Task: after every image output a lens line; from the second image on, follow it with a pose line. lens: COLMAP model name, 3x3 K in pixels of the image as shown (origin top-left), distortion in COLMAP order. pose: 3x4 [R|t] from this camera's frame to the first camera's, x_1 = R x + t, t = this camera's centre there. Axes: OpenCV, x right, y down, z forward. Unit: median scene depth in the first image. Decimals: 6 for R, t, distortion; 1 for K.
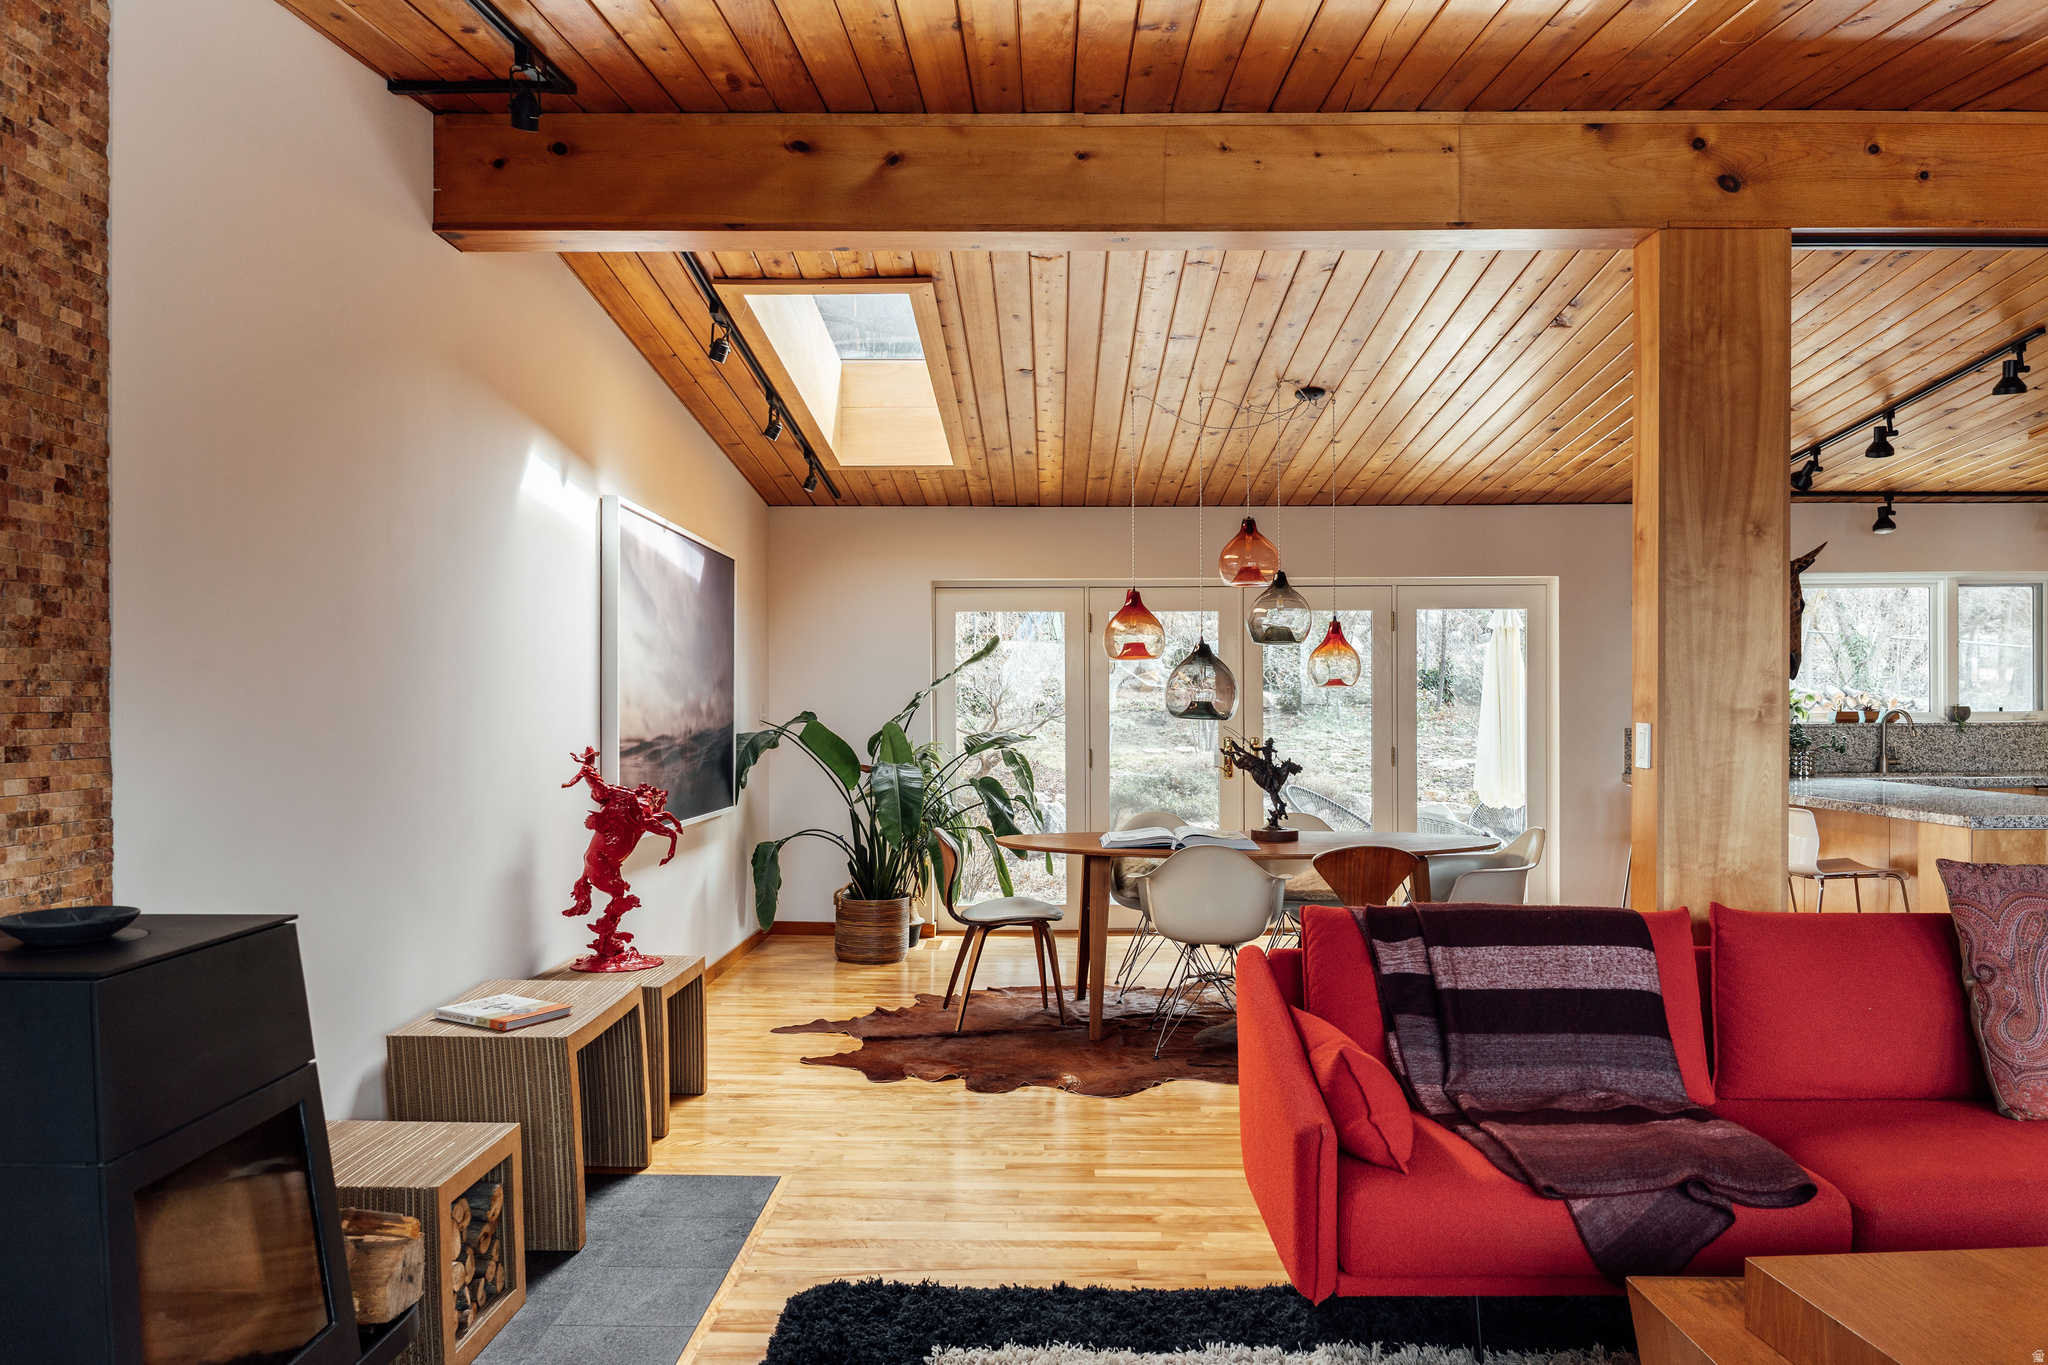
lens RADIAL K [[1394.6, 0, 1028.3], [0, 1394.6, 708.7], [0, 0, 1]] dist [-0.000387, -0.002997]
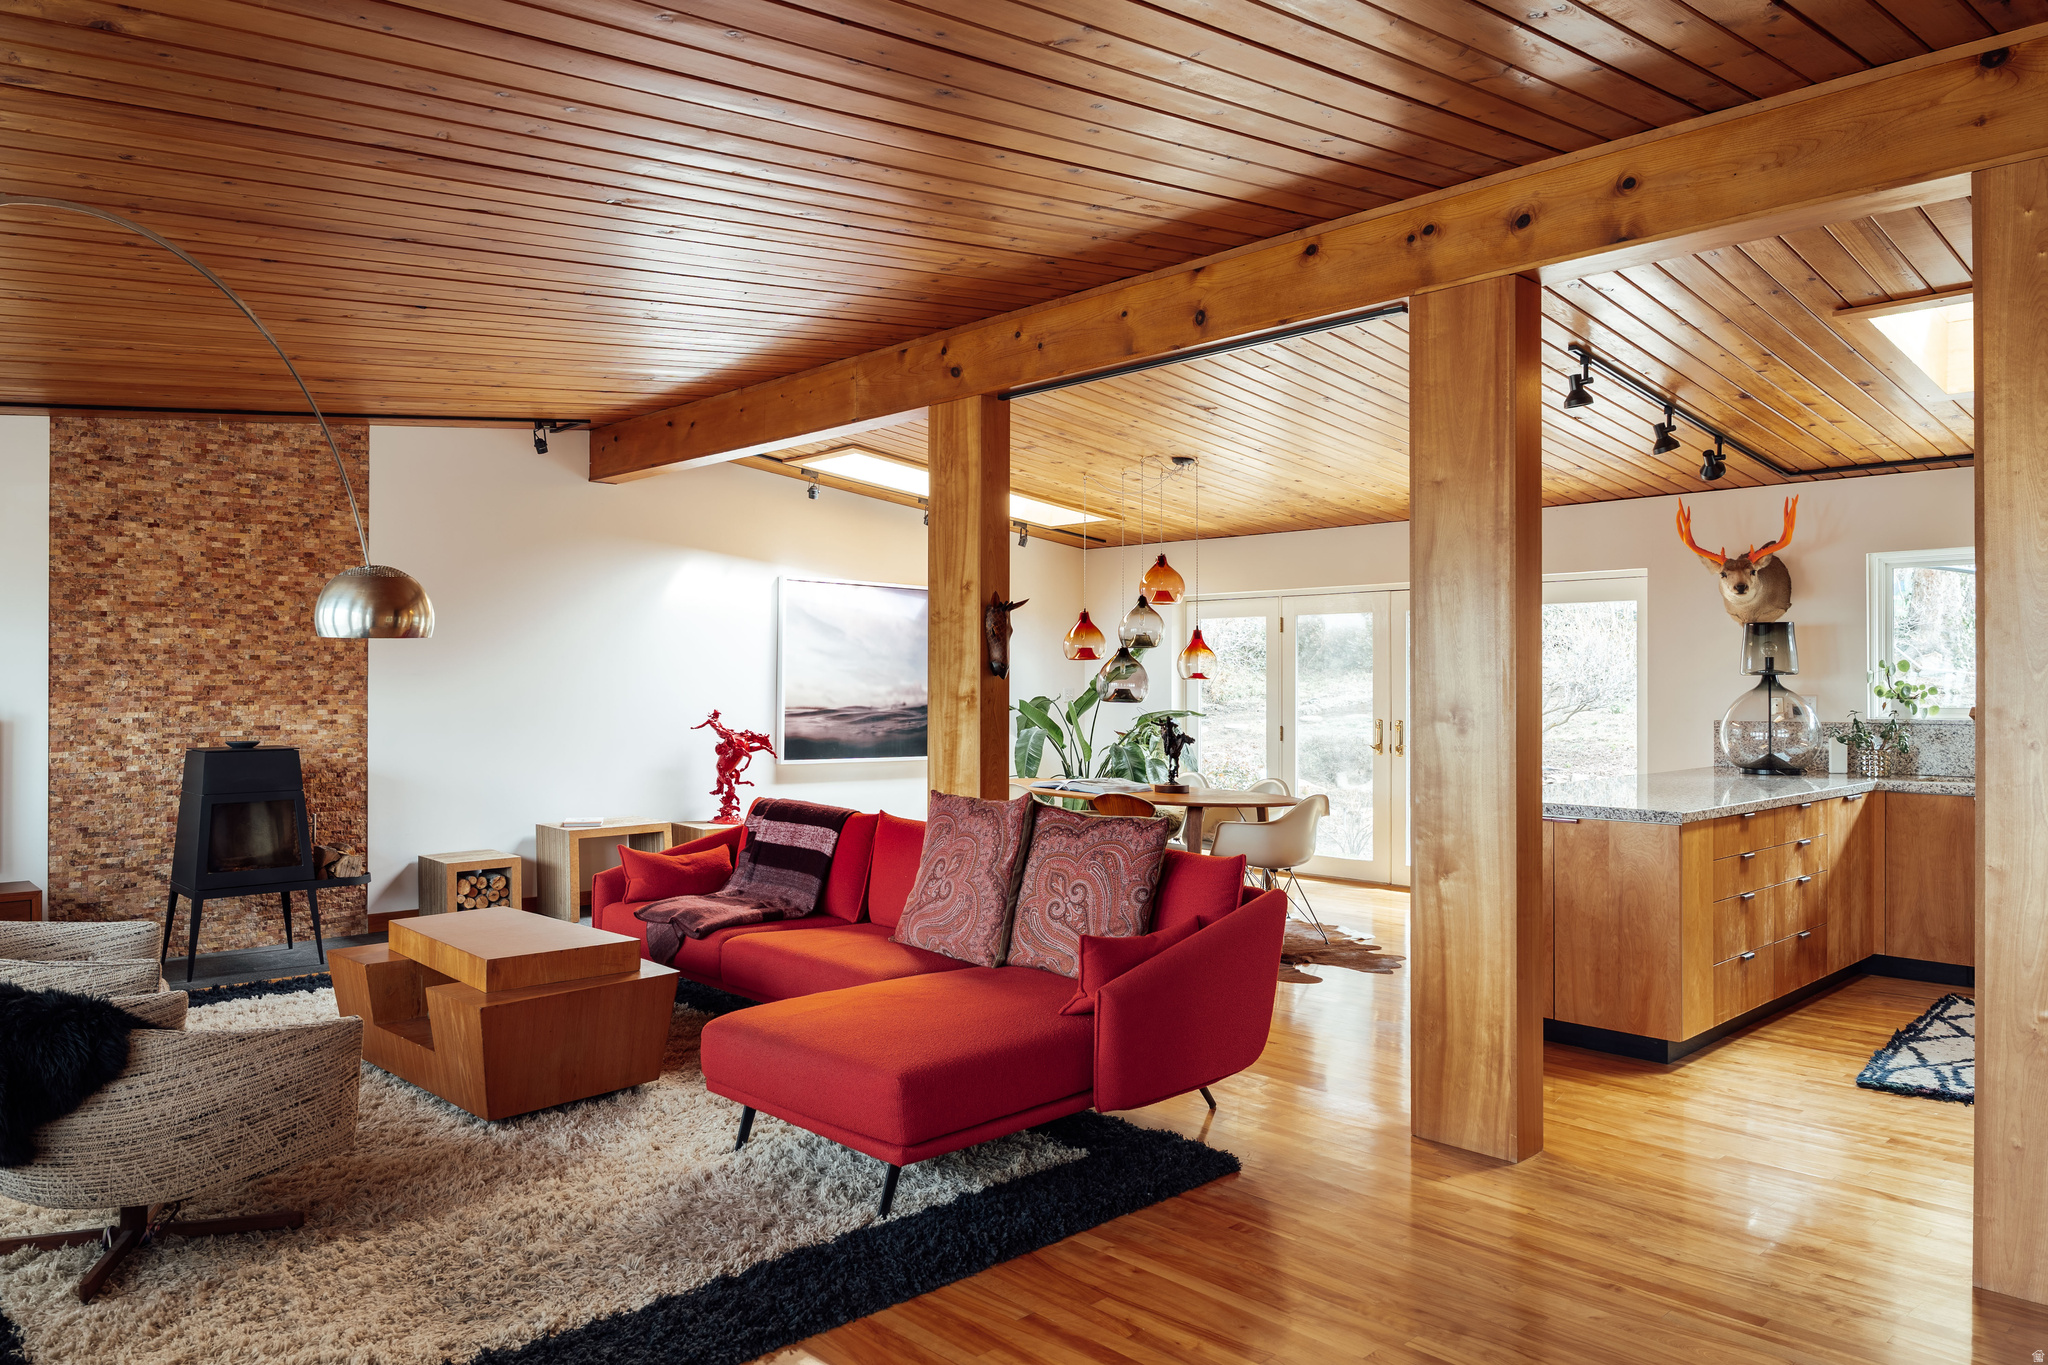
lens RADIAL K [[1381.5, 0, 1024.0], [0, 1381.5, 682.5], [0, 0, 1]] dist [0.001875, -0.005884]
pose [[0.693128, 0.004963, -0.720797, 1.390849], [-0.008235, 0.999966, -0.001033, -0.012605], [0.720767, 0.006652, 0.693145, -0.045791]]
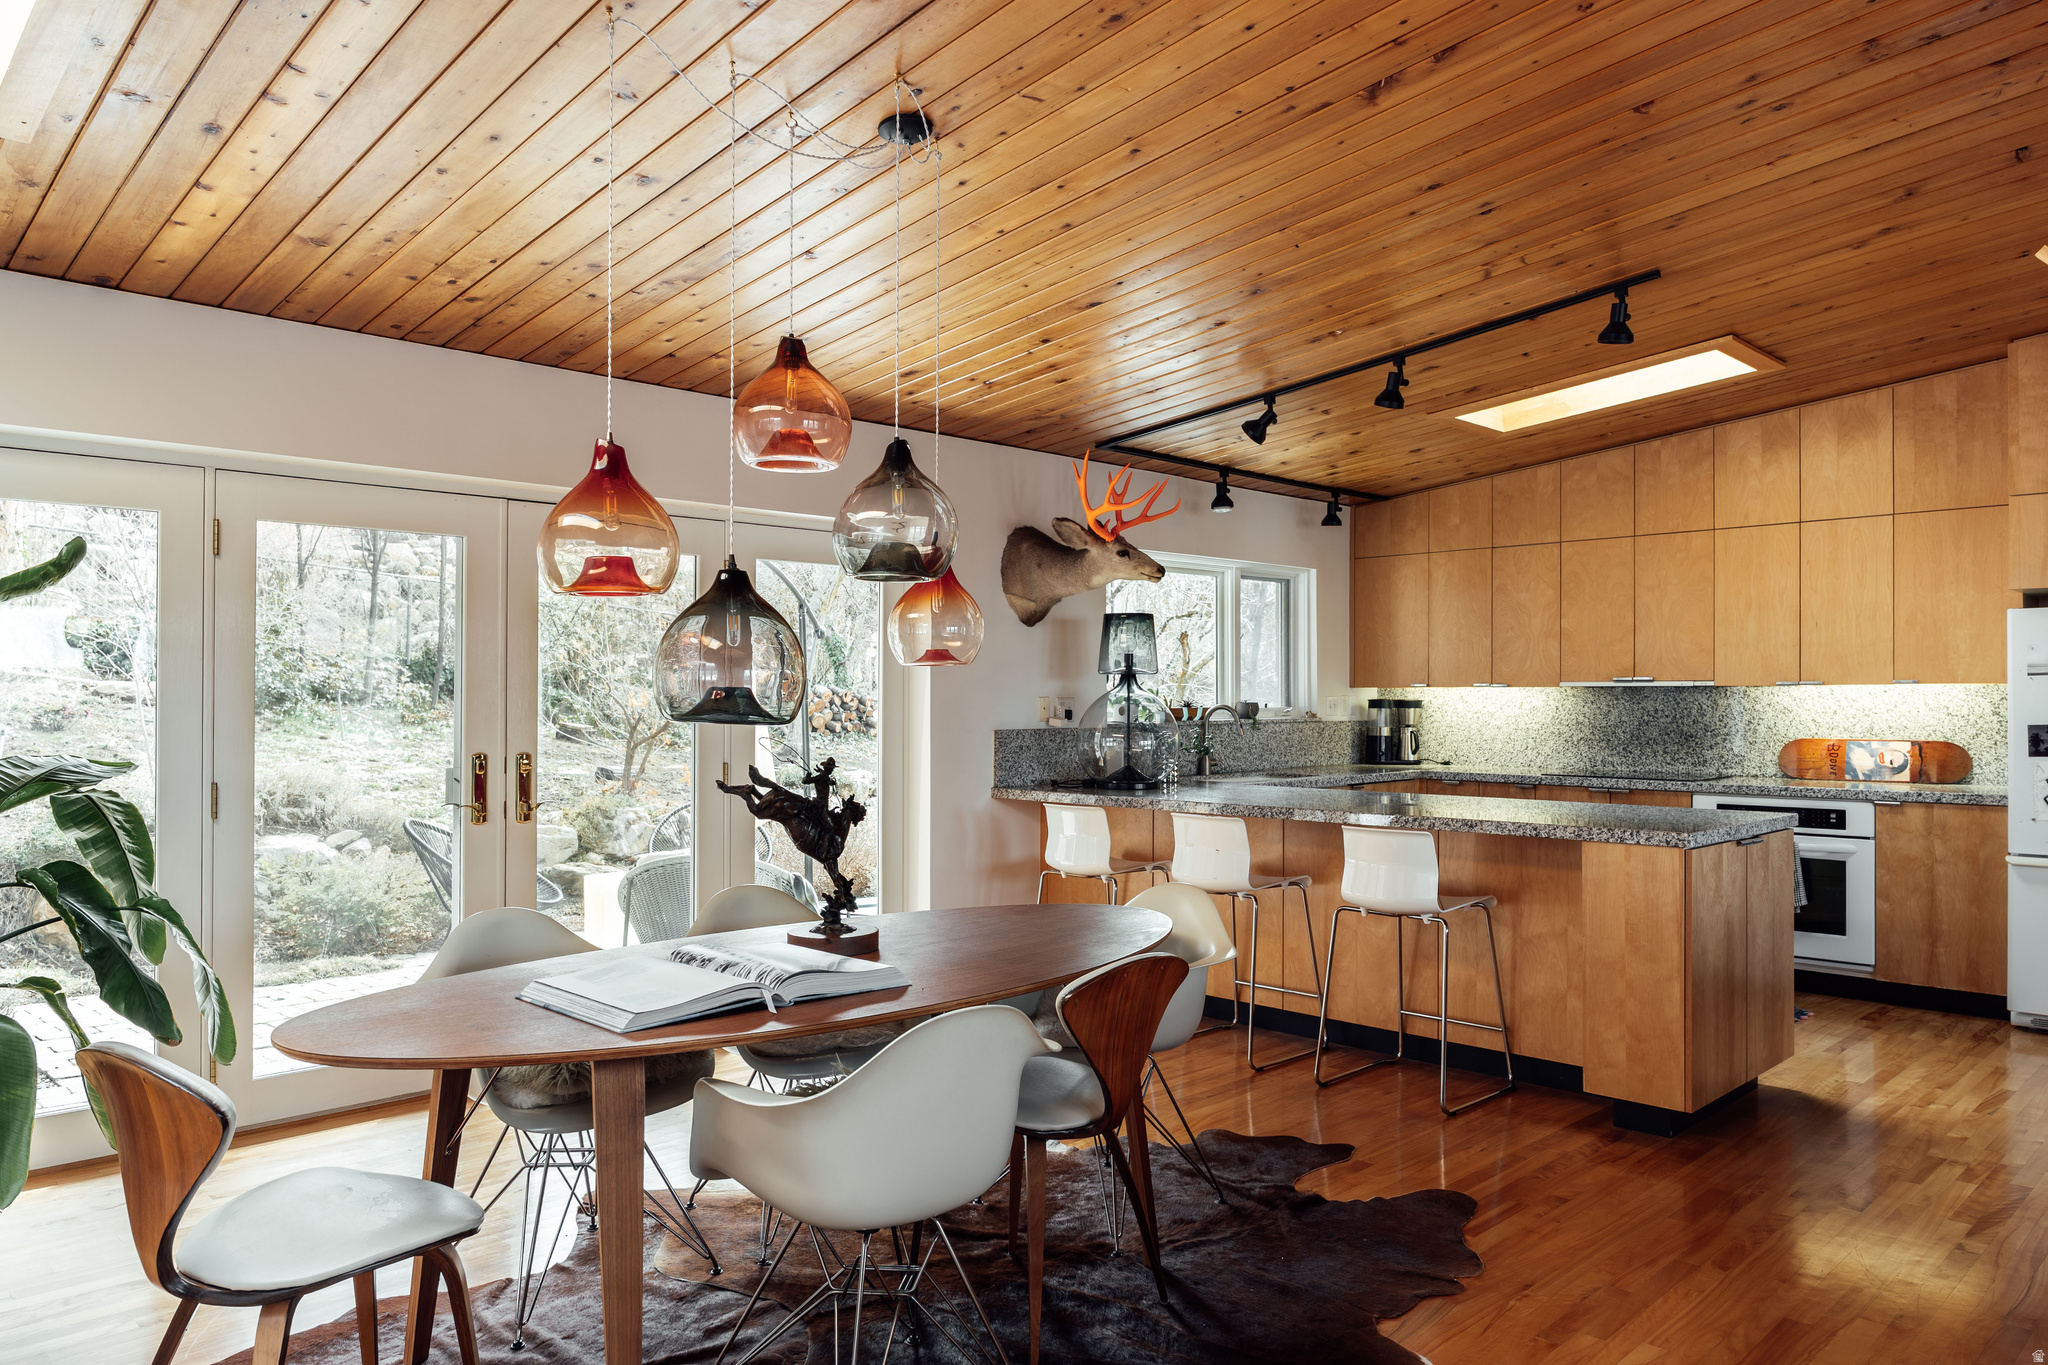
lens RADIAL K [[1381.5, 0, 1024.0], [0, 1381.5, 682.5], [0, 0, 1]] dist [0.001875, -0.005884]
pose [[0.704307, 0.012261, 0.709790, -0.196599], [0.000398, 0.999844, -0.017666, 0.002178], [-0.709896, 0.012724, 0.704192, 0.779119]]
